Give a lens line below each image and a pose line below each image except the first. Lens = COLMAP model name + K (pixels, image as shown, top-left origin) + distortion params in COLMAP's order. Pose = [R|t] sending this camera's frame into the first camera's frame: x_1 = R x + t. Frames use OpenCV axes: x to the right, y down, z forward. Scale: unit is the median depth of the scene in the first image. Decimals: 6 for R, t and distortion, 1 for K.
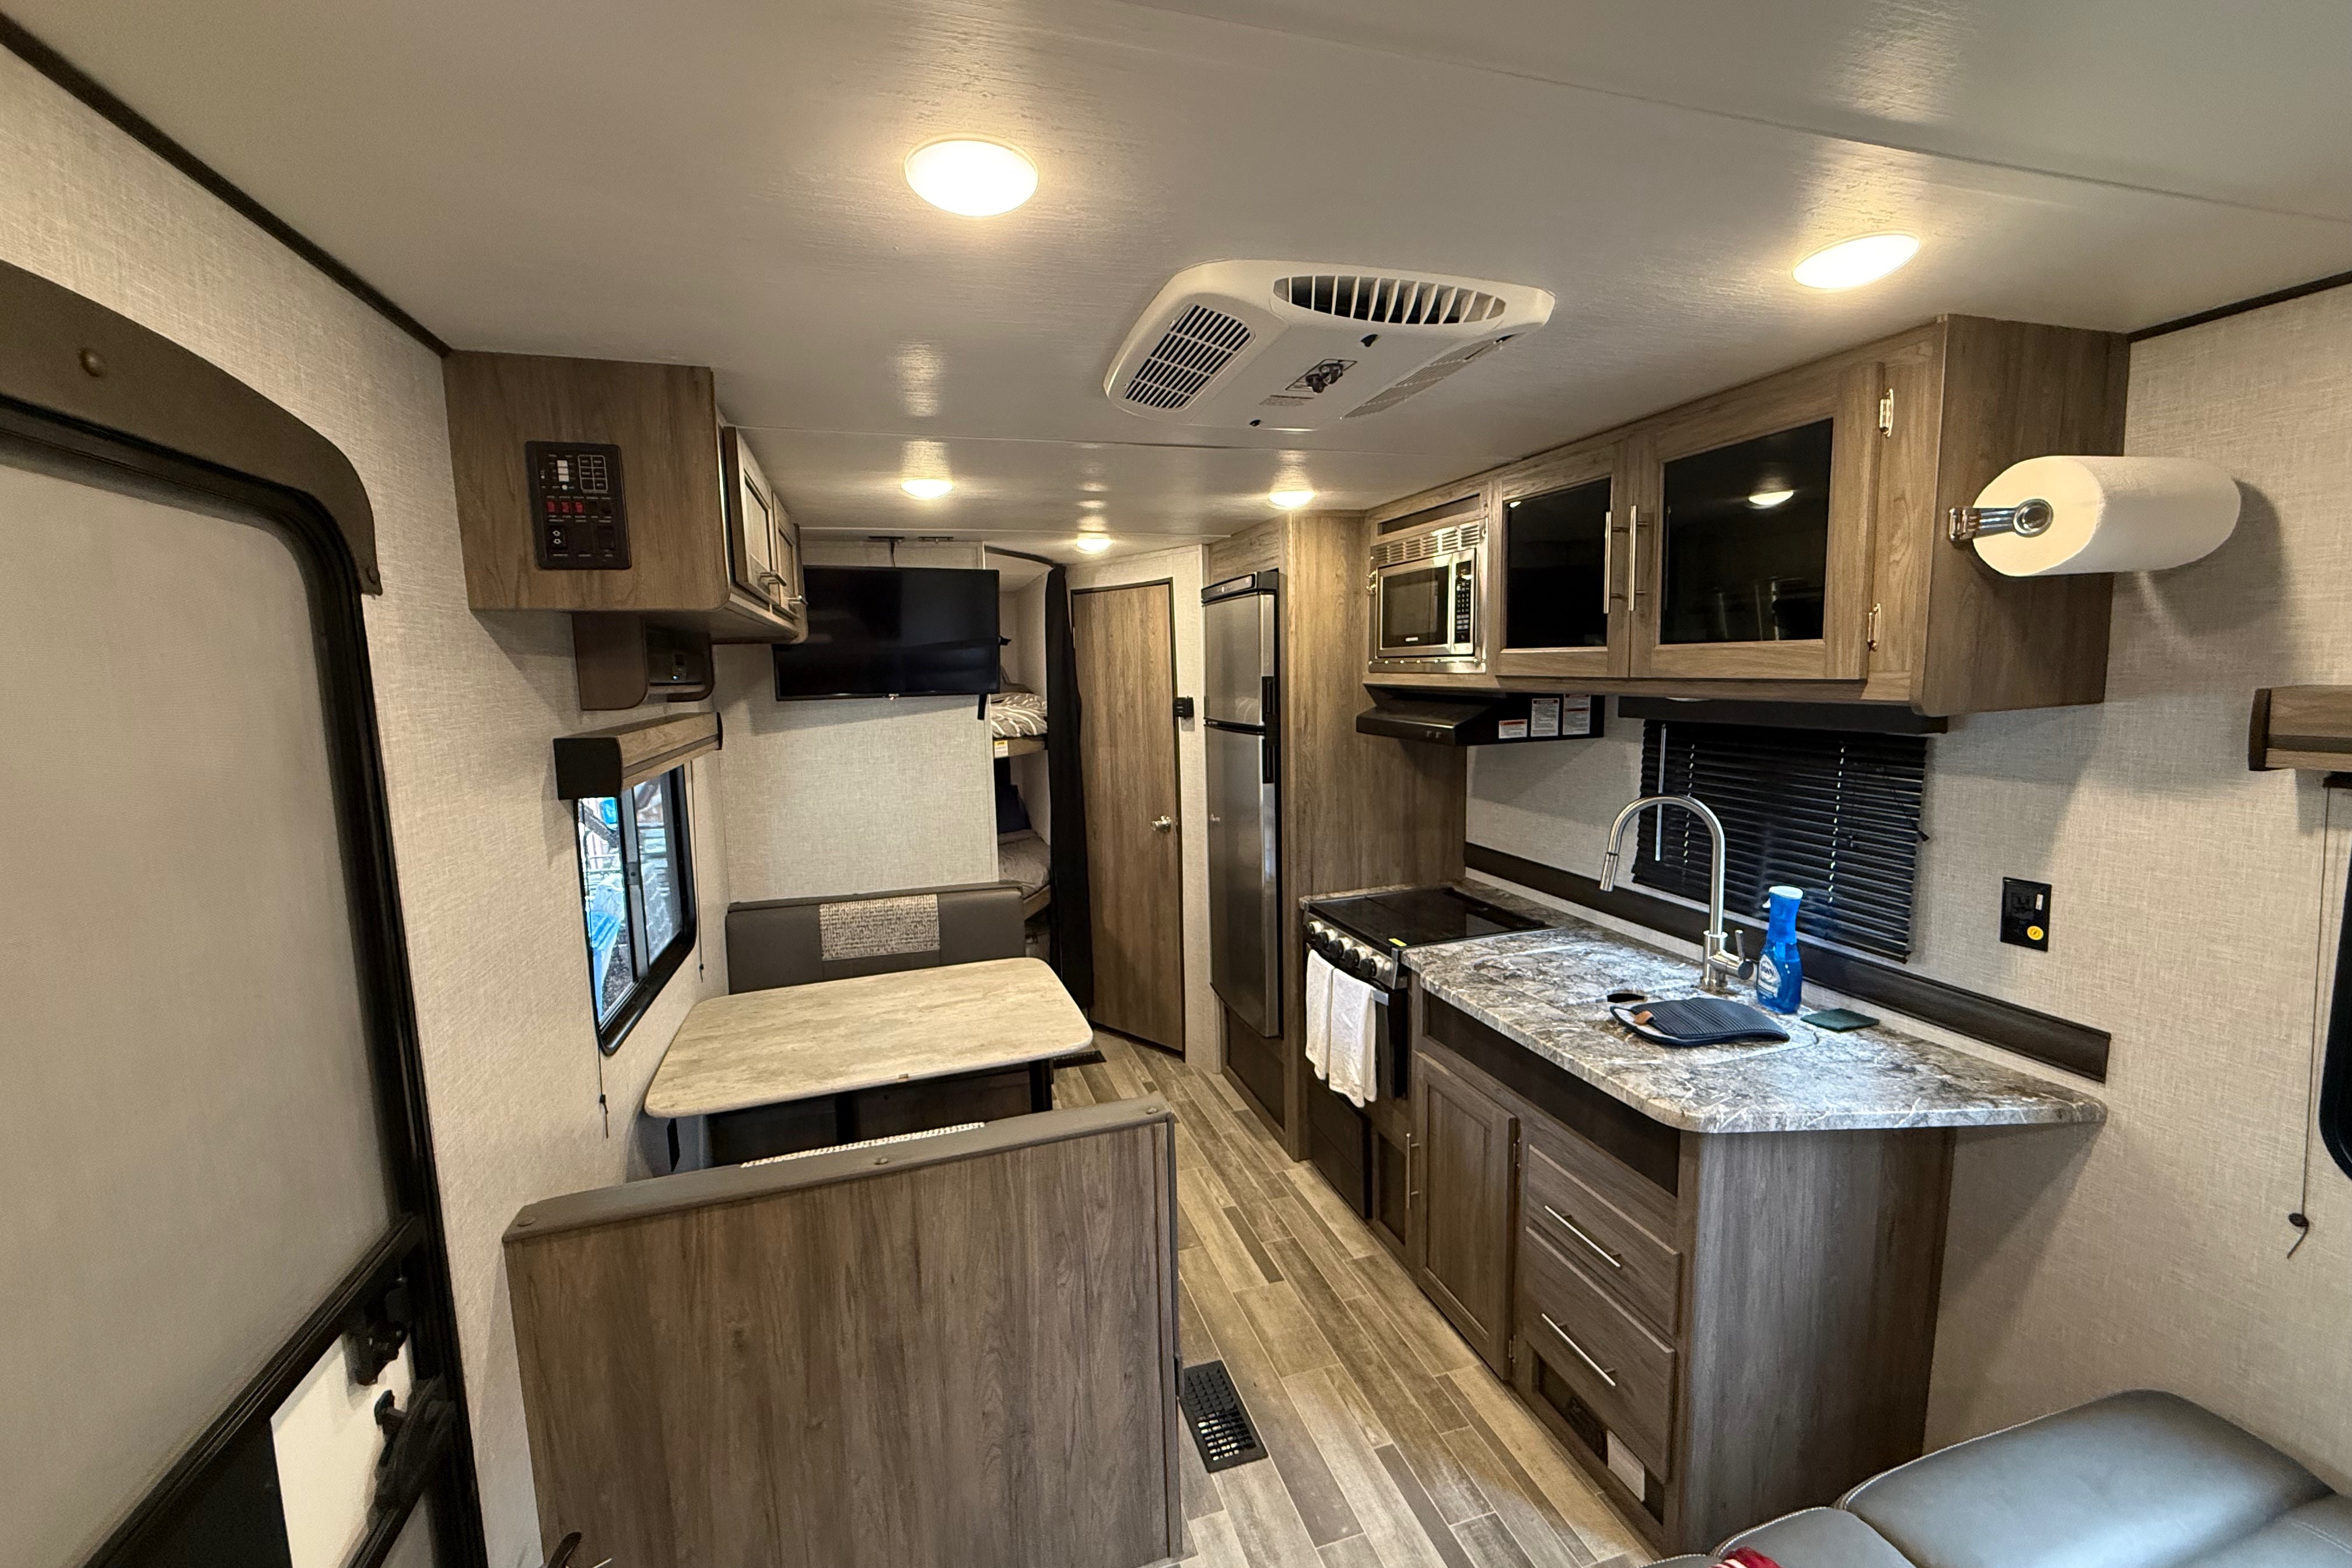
lens RADIAL K [[936.6, 0, 1176.0], [0, 936.6, 784.0], [0, 0, 1]] dist [-0.000368, 0.000338]
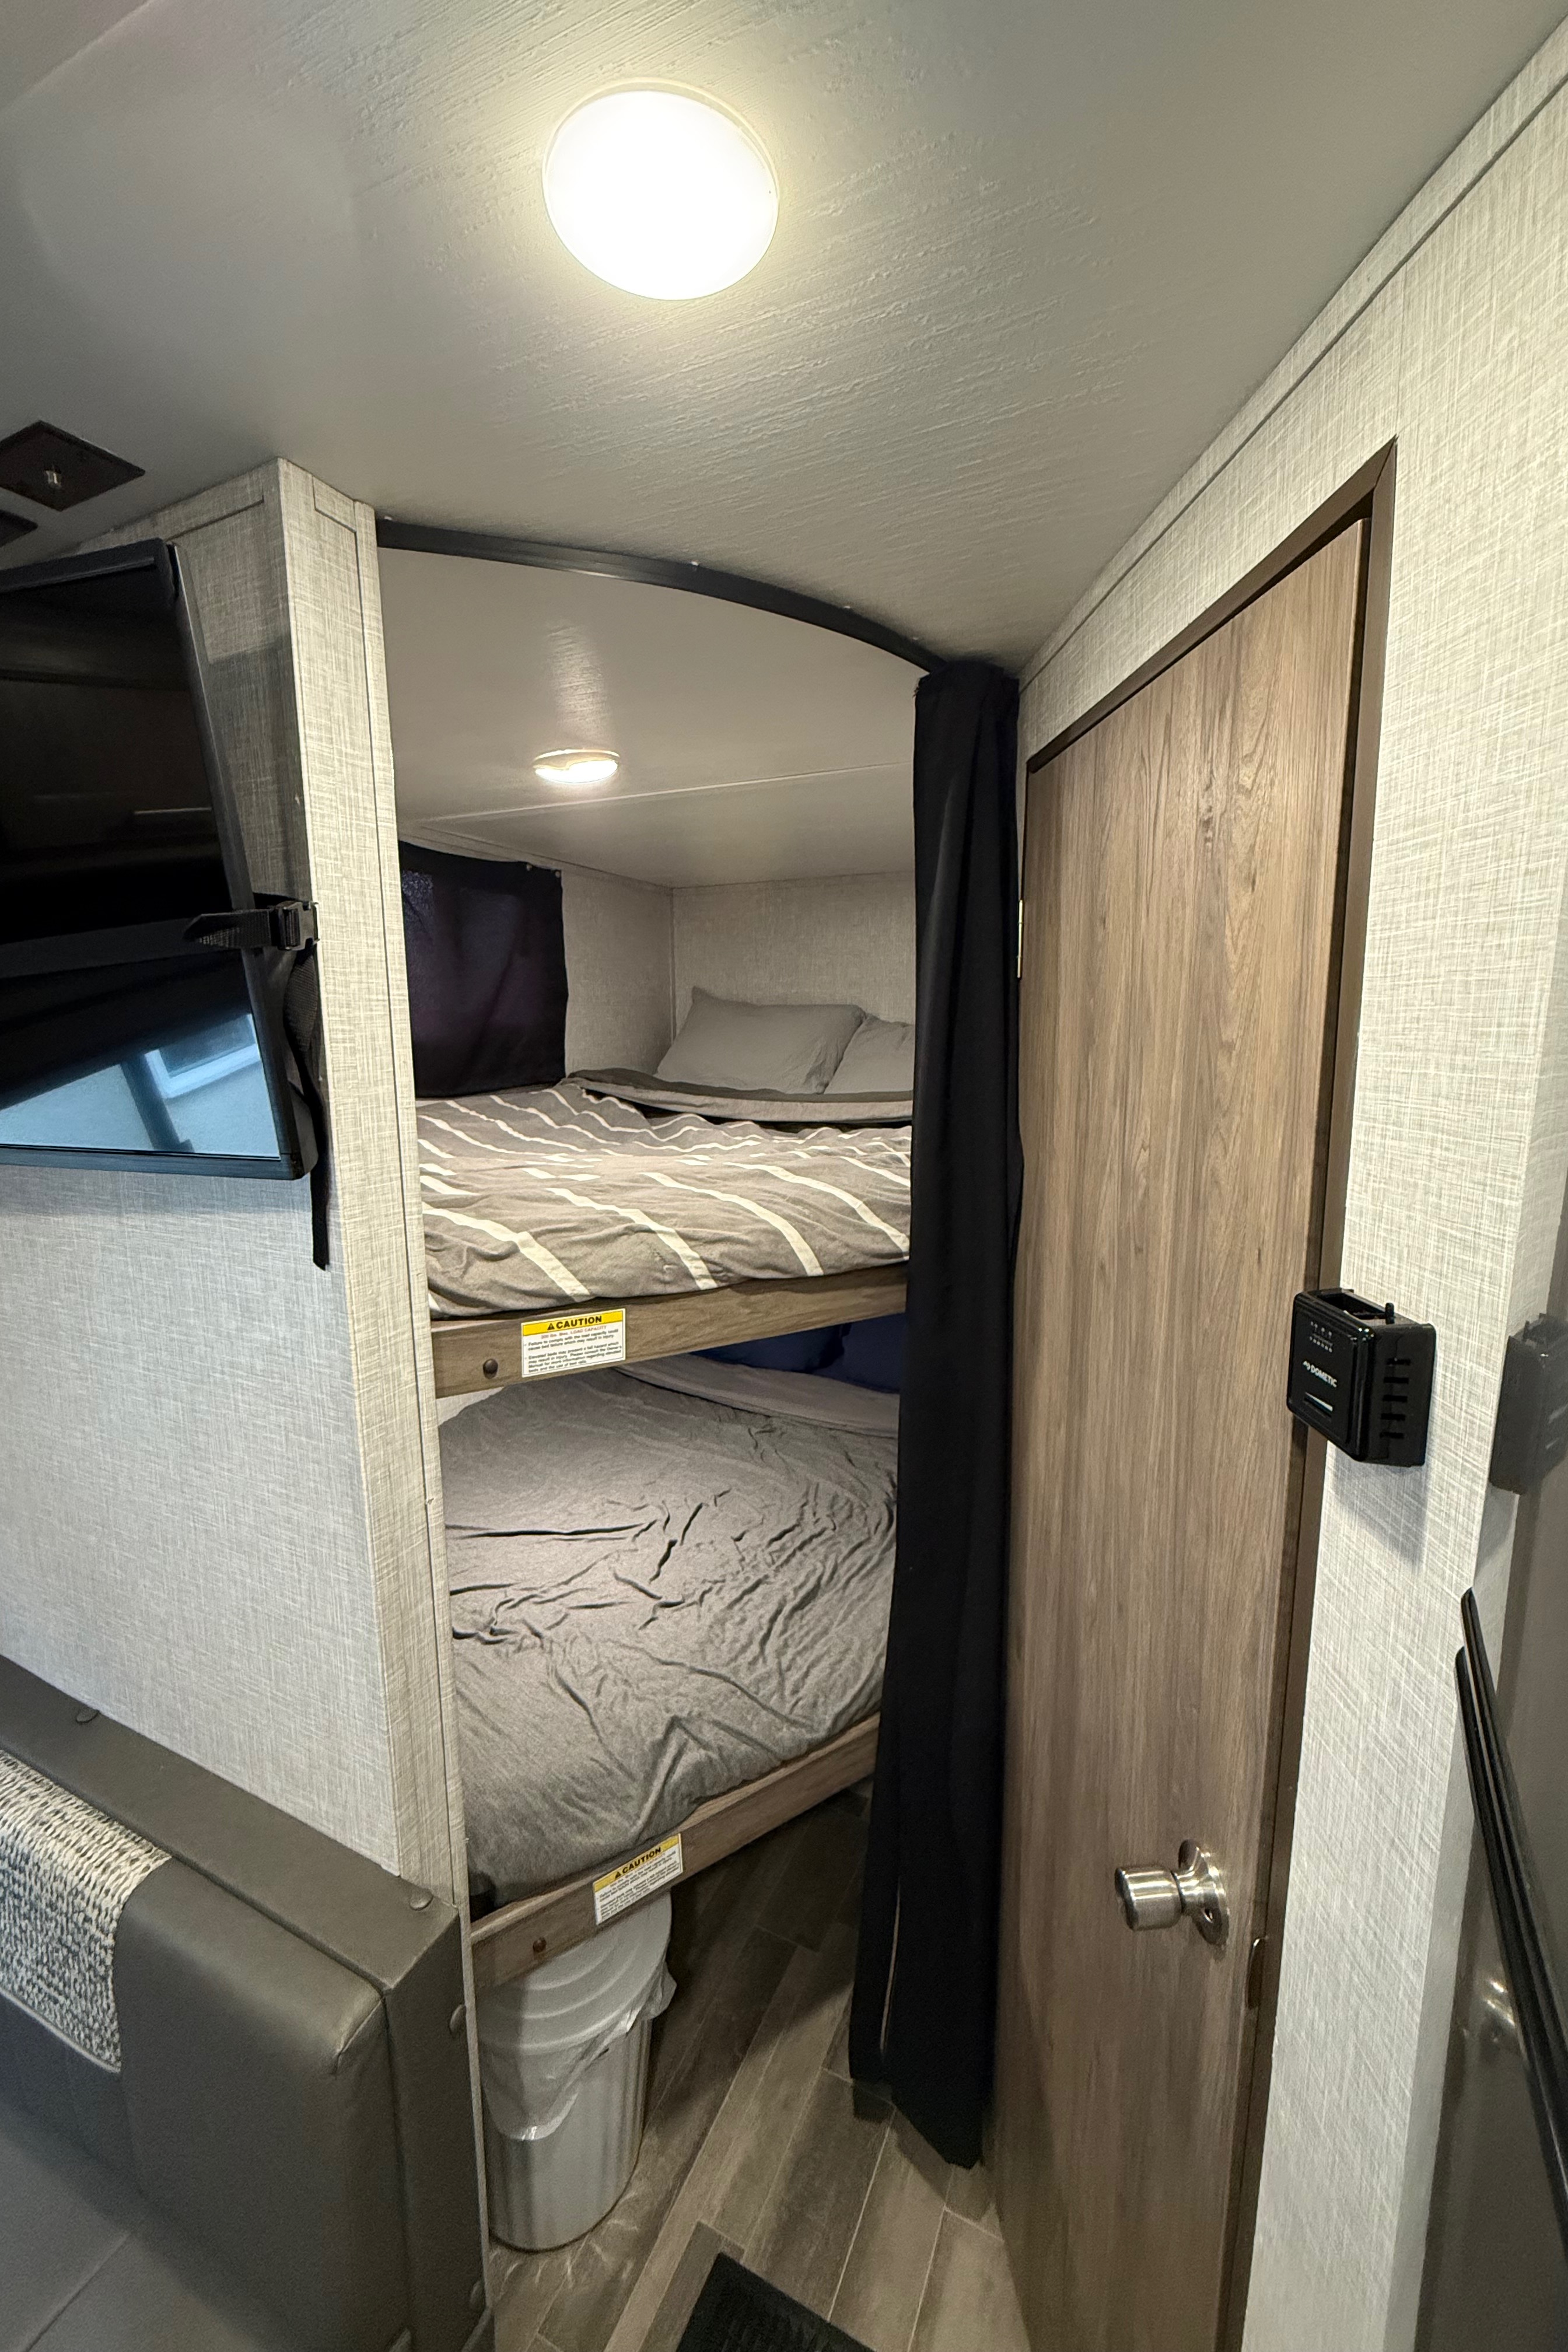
lens RADIAL K [[936.6, 0, 784.0], [0, 936.6, 1176.0], [0, 0, 1]] dist [-0.000368, 0.000338]
pose [[0.736488, 0.129536, -0.663932, 0.043440], [-0.099265, 0.991564, 0.083347, -0.141300], [0.669128, 0.004521, 0.743133, 1.023073]]
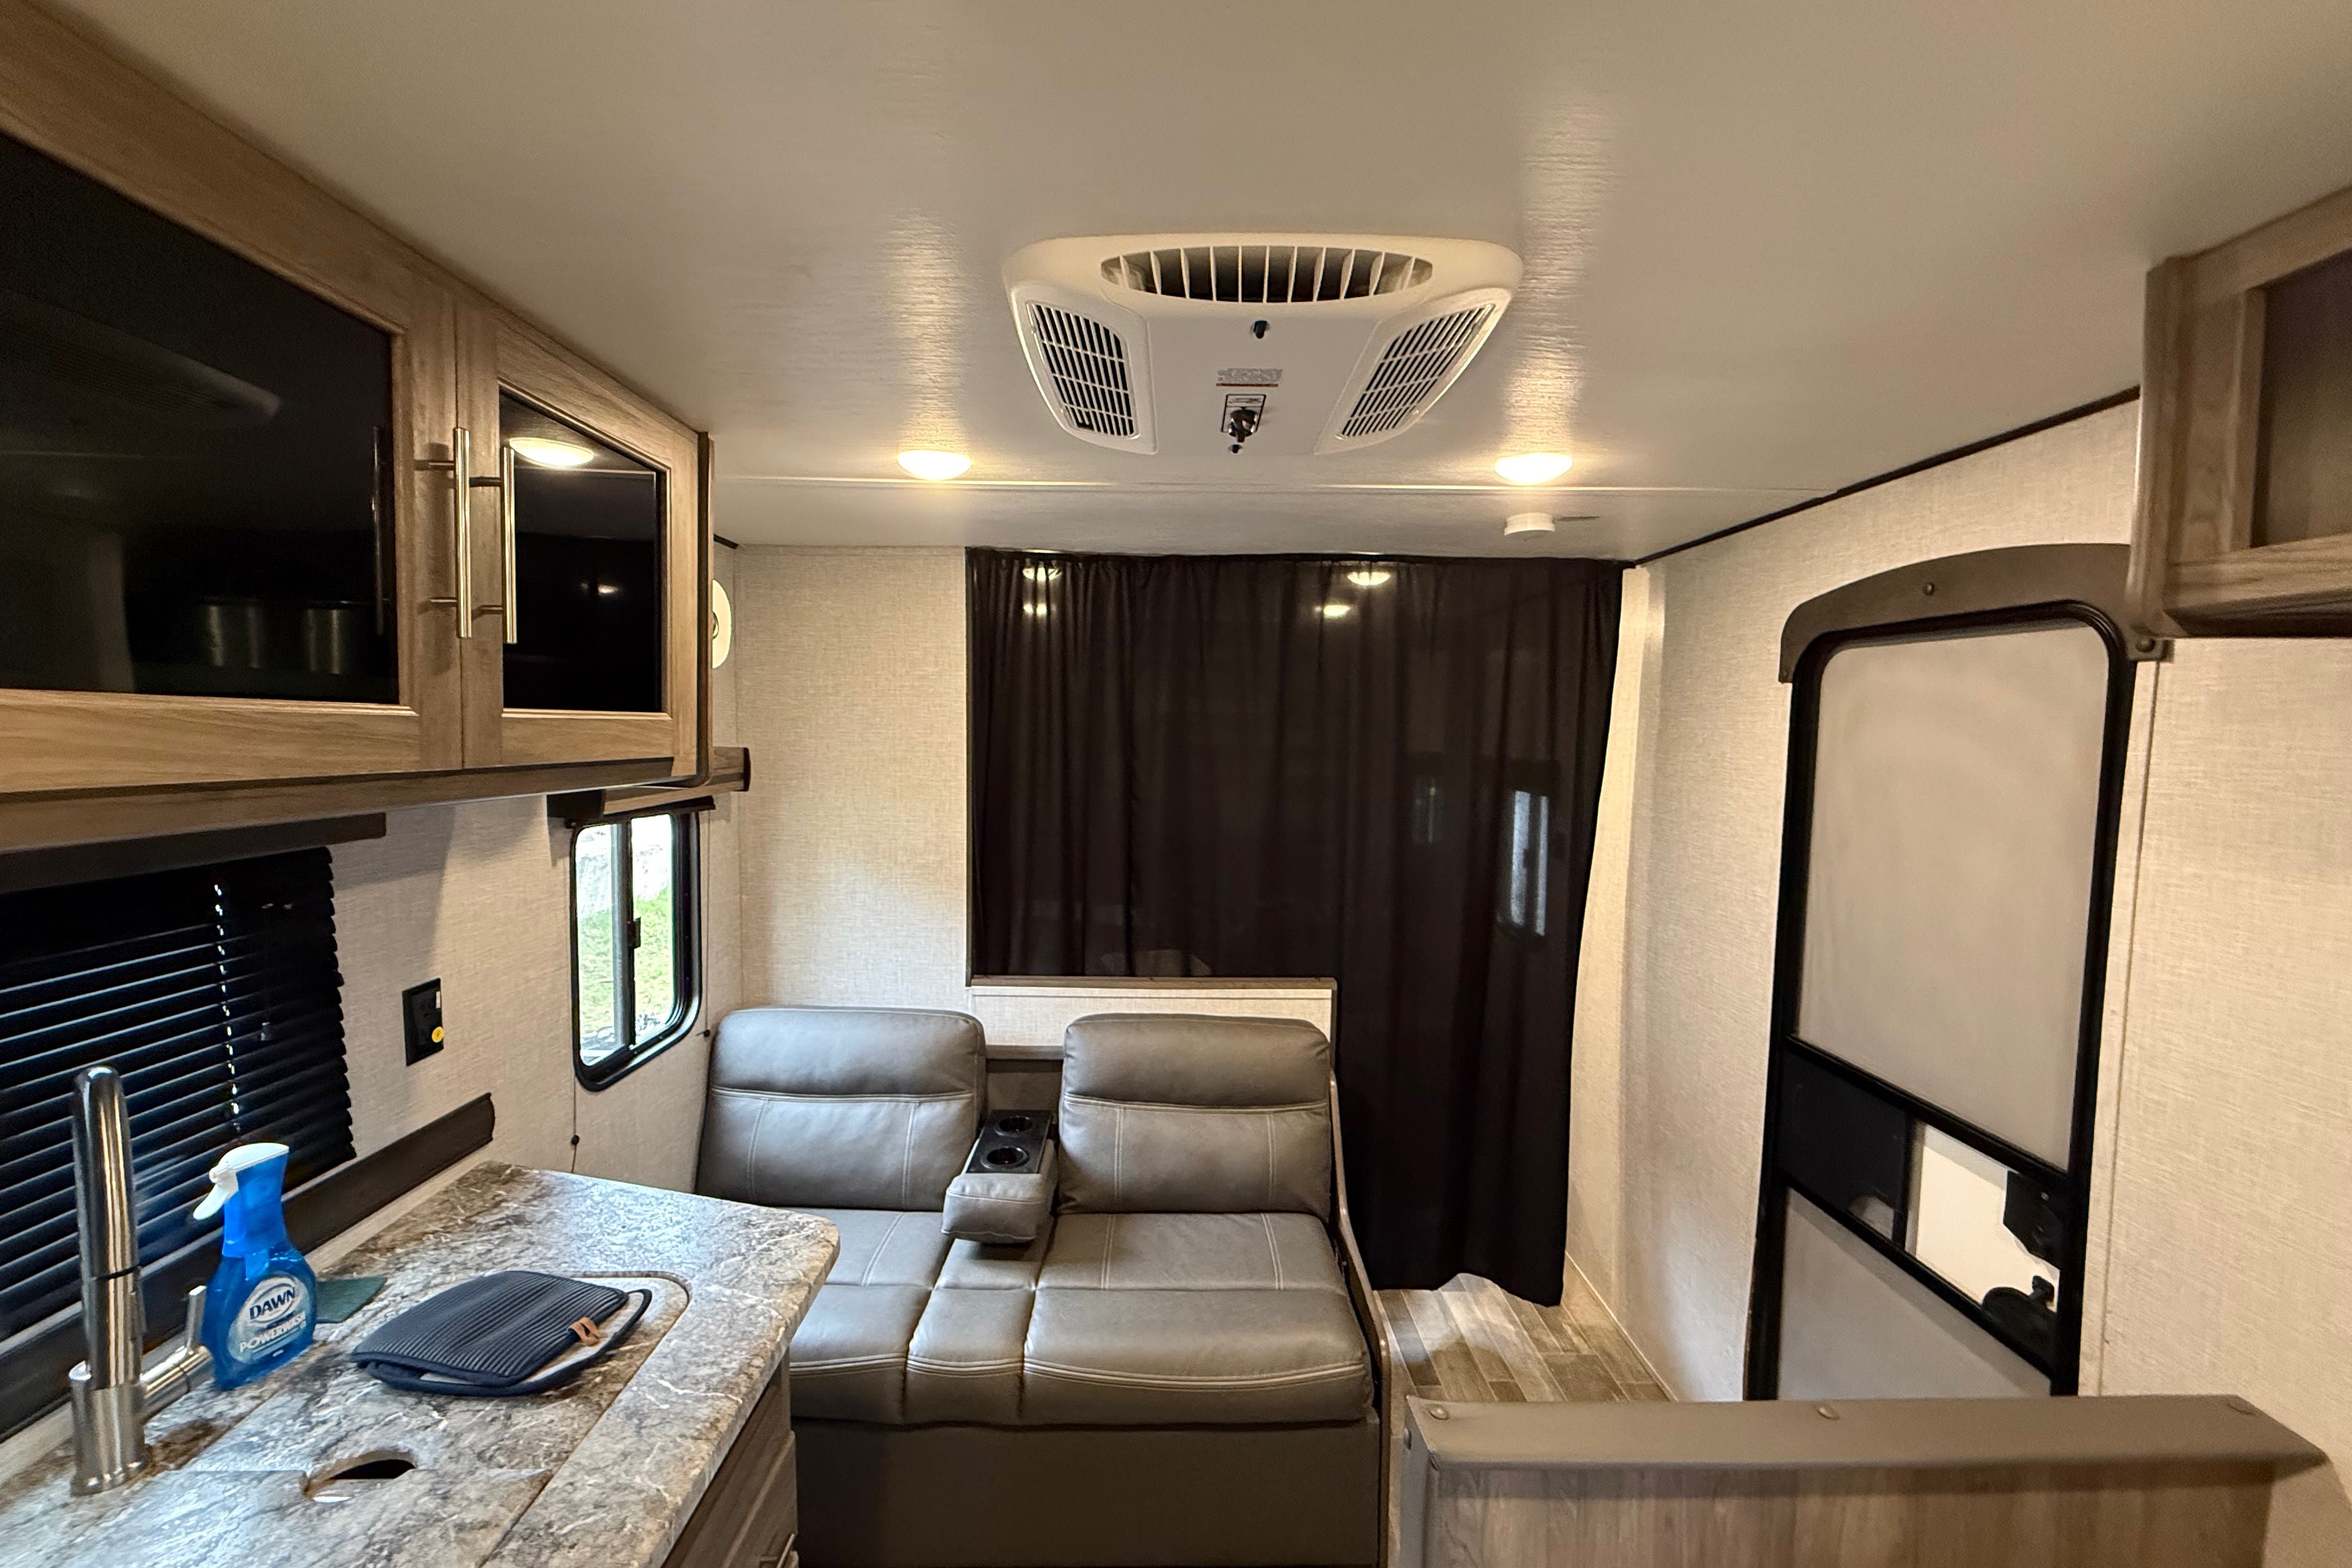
lens RADIAL K [[936.6, 0, 1176.0], [0, 936.6, 784.0], [0, 0, 1]] dist [-0.000368, 0.000338]
pose [[-0.960501, -0.003342, 0.278257, -0.015819], [0.047111, 0.983541, 0.174434, -0.111056], [-0.274260, 0.180653, -0.944535, 0.868570]]
